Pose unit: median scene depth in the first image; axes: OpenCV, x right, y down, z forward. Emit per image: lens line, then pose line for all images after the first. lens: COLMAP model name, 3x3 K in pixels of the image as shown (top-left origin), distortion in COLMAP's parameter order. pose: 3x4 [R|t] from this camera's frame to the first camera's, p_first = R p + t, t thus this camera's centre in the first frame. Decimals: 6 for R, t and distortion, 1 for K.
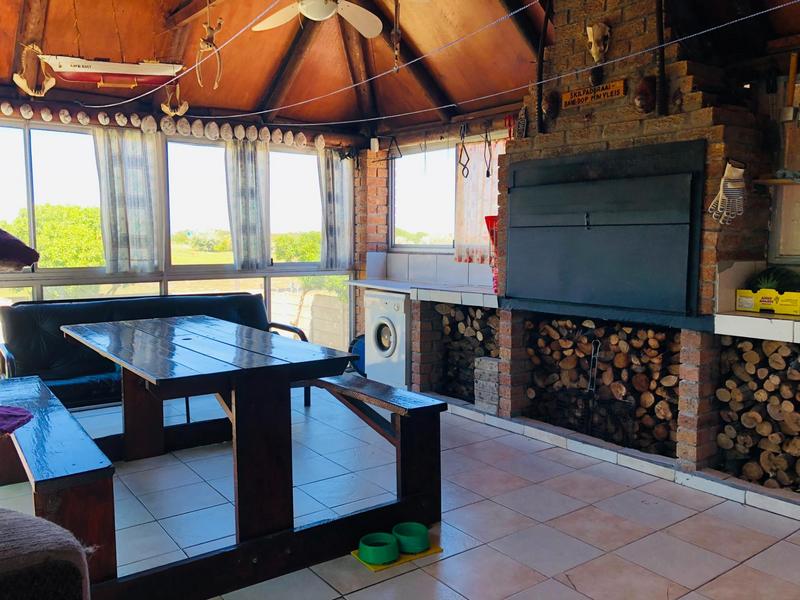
lens RADIAL K [[650.2, 0, 400.0], [0, 650.2, 300.0], [0, 0, 1]] dist [0.007066, 0.004995]
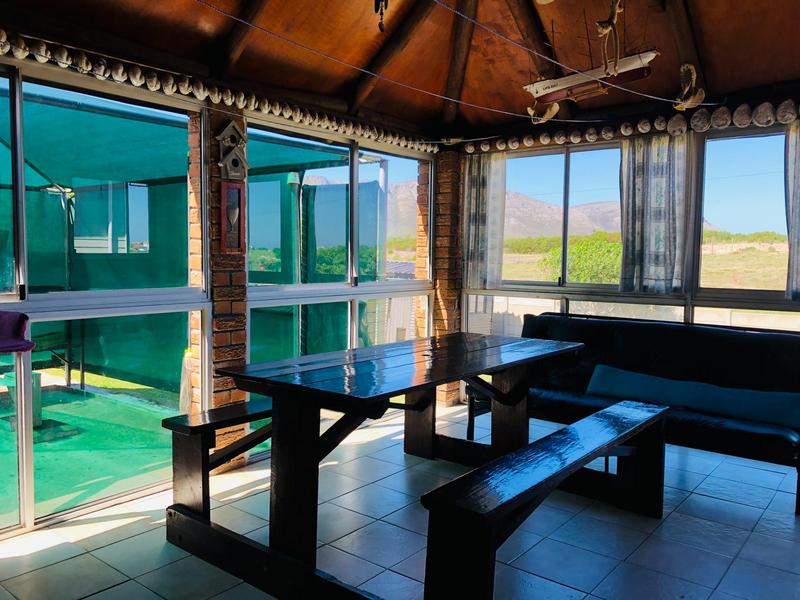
lens RADIAL K [[650.2, 0, 400.0], [0, 650.2, 300.0], [0, 0, 1]] dist [0.007066, 0.004995]
pose [[0.253618, 0.060701, -0.965398, 0.379704], [-0.104966, 0.993863, 0.034915, -0.028281], [0.961593, 0.092479, 0.258433, 0.442306]]
